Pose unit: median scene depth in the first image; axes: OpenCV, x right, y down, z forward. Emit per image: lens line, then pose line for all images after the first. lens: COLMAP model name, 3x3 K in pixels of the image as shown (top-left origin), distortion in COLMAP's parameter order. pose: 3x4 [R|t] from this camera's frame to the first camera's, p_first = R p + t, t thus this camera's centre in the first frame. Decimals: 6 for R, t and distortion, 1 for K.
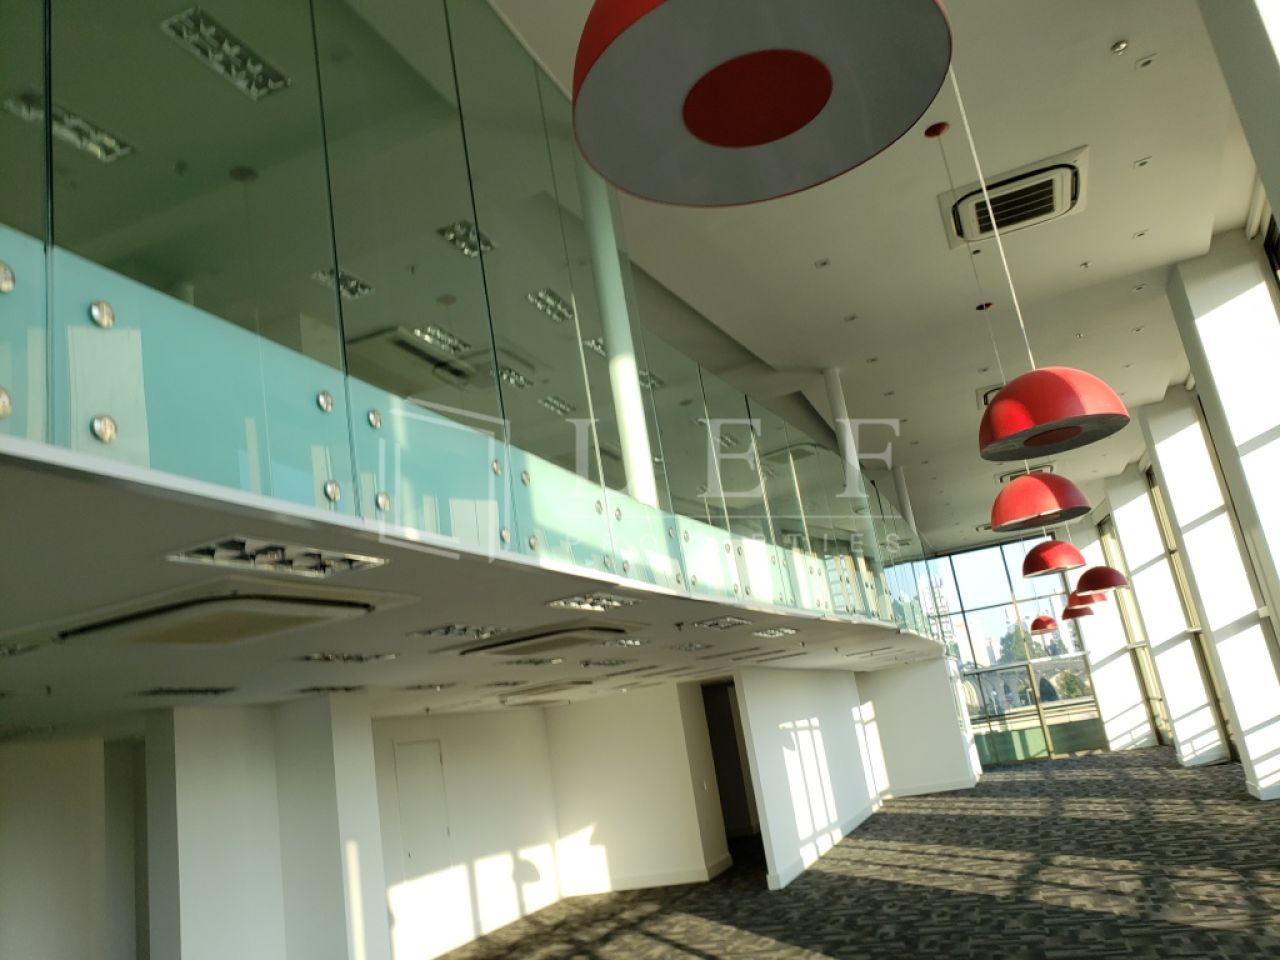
lens RADIAL K [[998.8, 0, 636.2], [0, 998.8, 490.0], [0, 0, 1]] dist [0.028807, -0.004545]
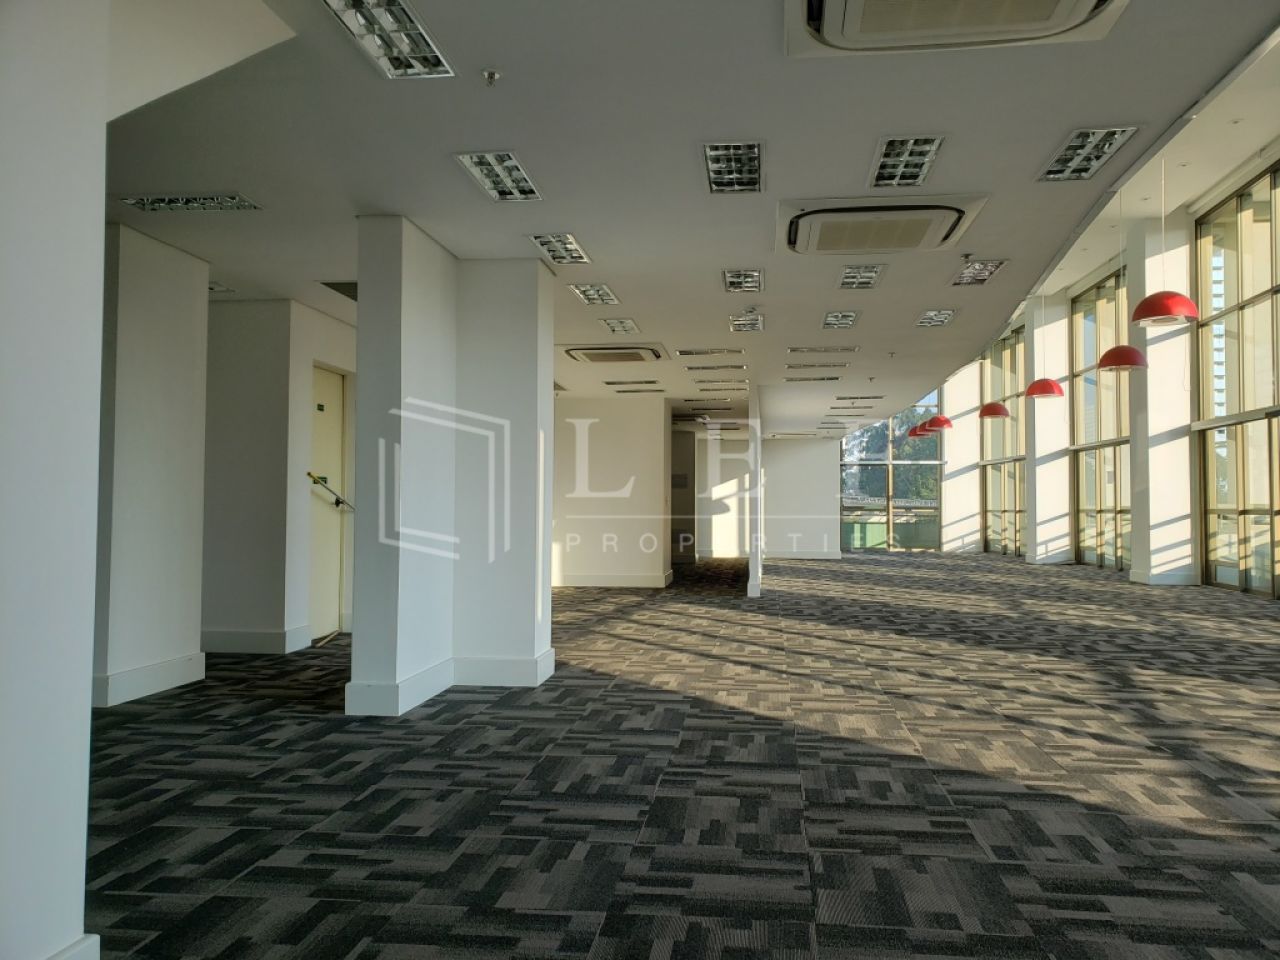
lens RADIAL K [[998.8, 0, 658.7], [0, 998.8, 464.4], [0, 0, 1]] dist [0.028807, -0.004545]
pose [[0.949195, 0.172662, 0.263092, -0.326622], [-0.216145, 0.965341, 0.146280, 0.185516], [-0.228716, -0.195714, 0.953617, 0.104346]]
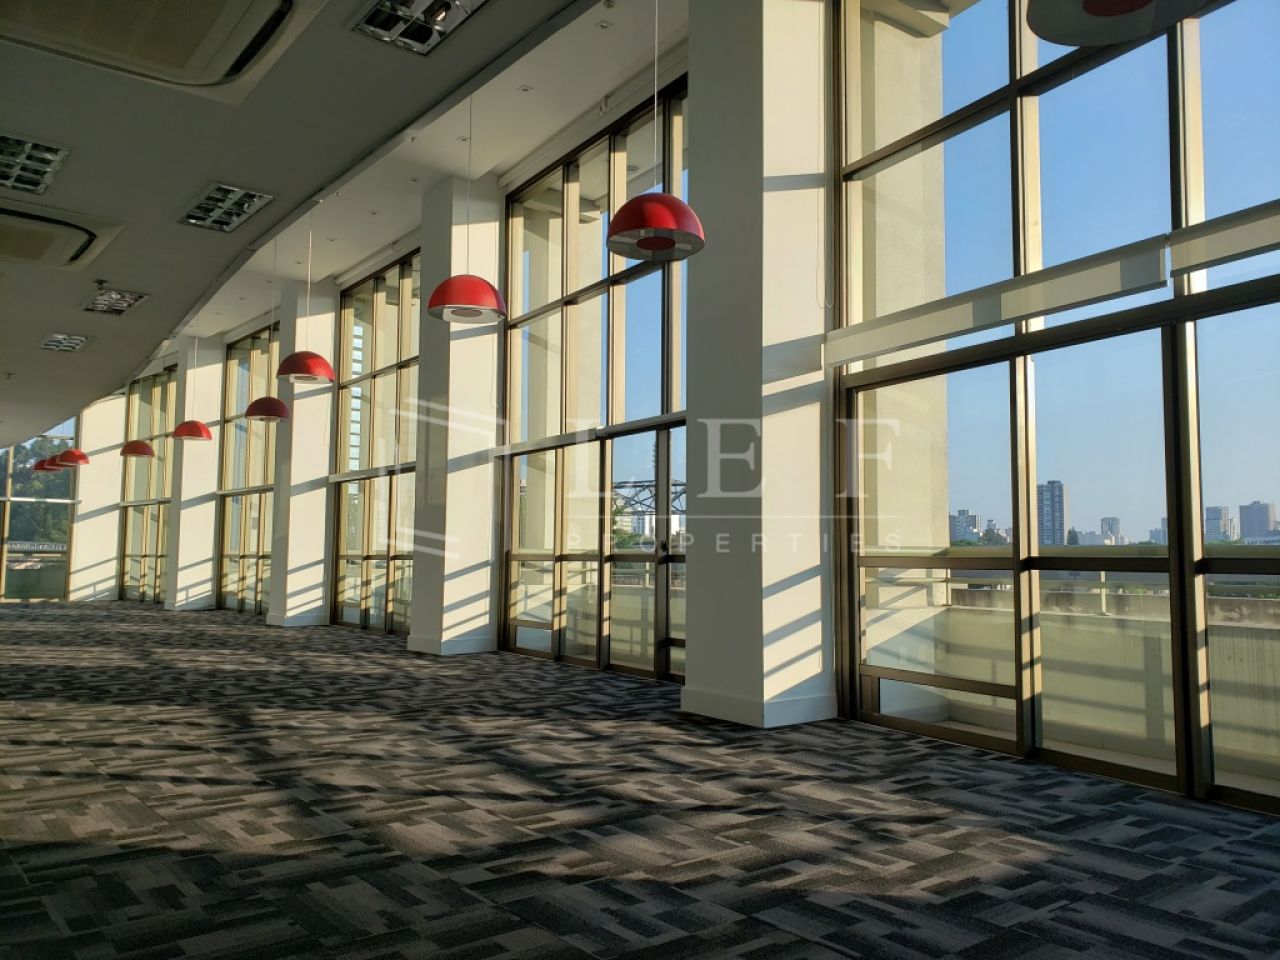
lens RADIAL K [[998.8, 0, 646.8], [0, 998.8, 478.8], [0, 0, 1]] dist [0.028807, -0.004545]
pose [[0.476093, 0.229300, 0.848974, -0.322043], [-0.291555, 0.951962, -0.093616, 0.180658], [-0.829657, -0.202953, 0.520076, 0.089262]]
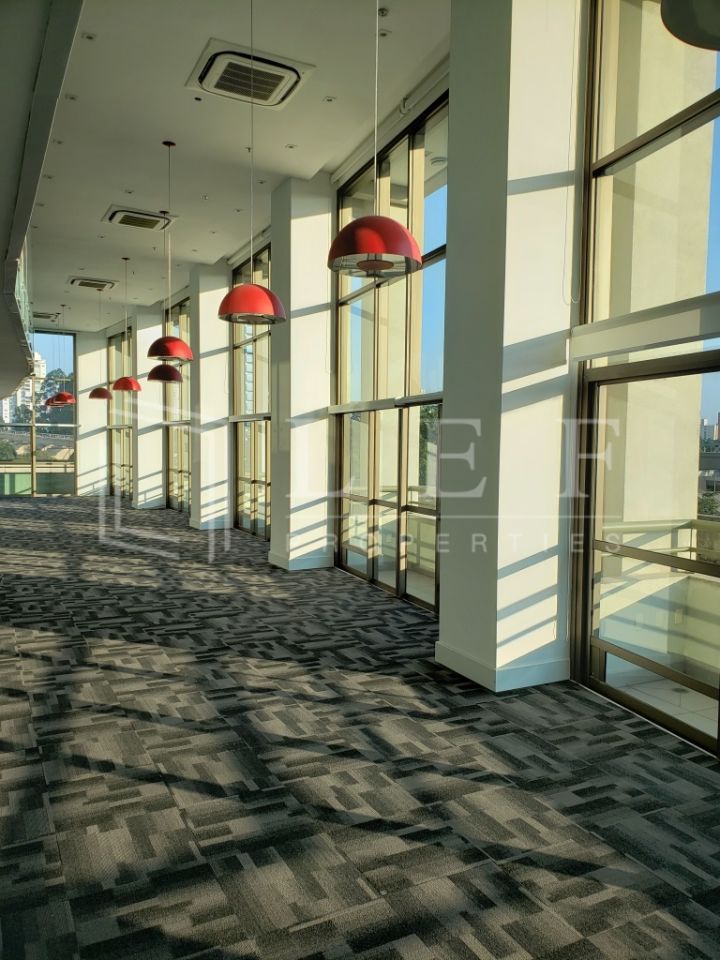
lens RADIAL K [[749.1, 0, 374.7], [0, 749.1, 485.5], [0, 0, 1]] dist [0.028807, -0.004545]
pose [[0.632627, 0.123244, 0.764588, -0.179536], [-0.294123, 0.951522, 0.089984, 0.072101], [-0.716432, -0.281809, 0.638207, 0.084482]]
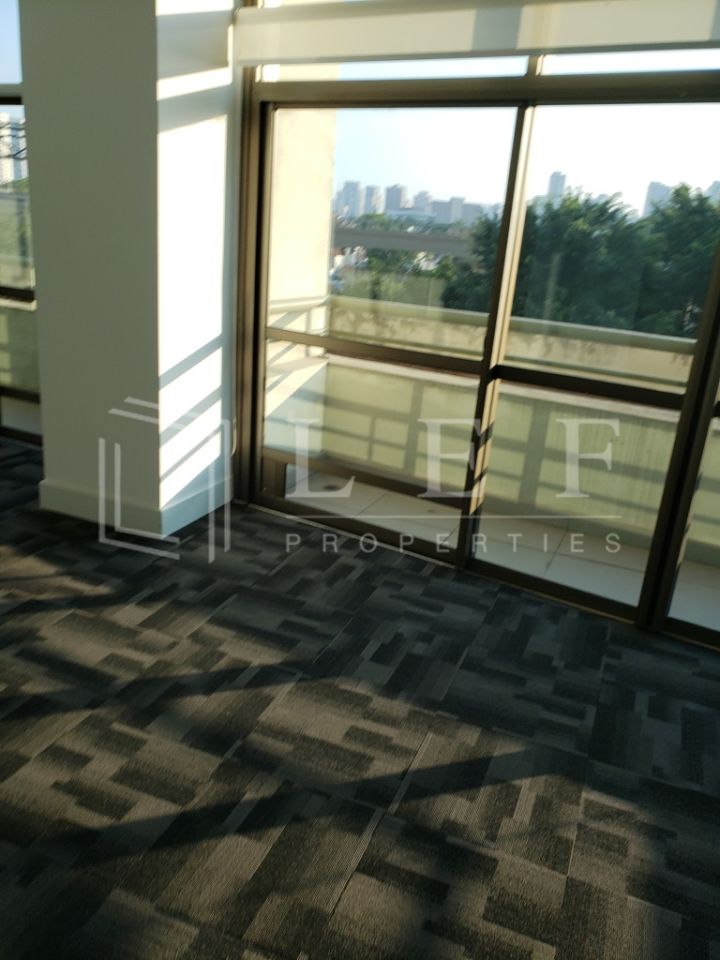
lens RADIAL K [[749.1, 0, 372.9], [0, 749.1, 470.9], [0, 0, 1]] dist [0.028807, -0.004545]
pose [[-0.033775, -0.154822, 0.987365, -0.076089], [-0.310375, 0.940707, 0.136889, 0.118176], [-0.950014, -0.301830, -0.079825, 0.287297]]
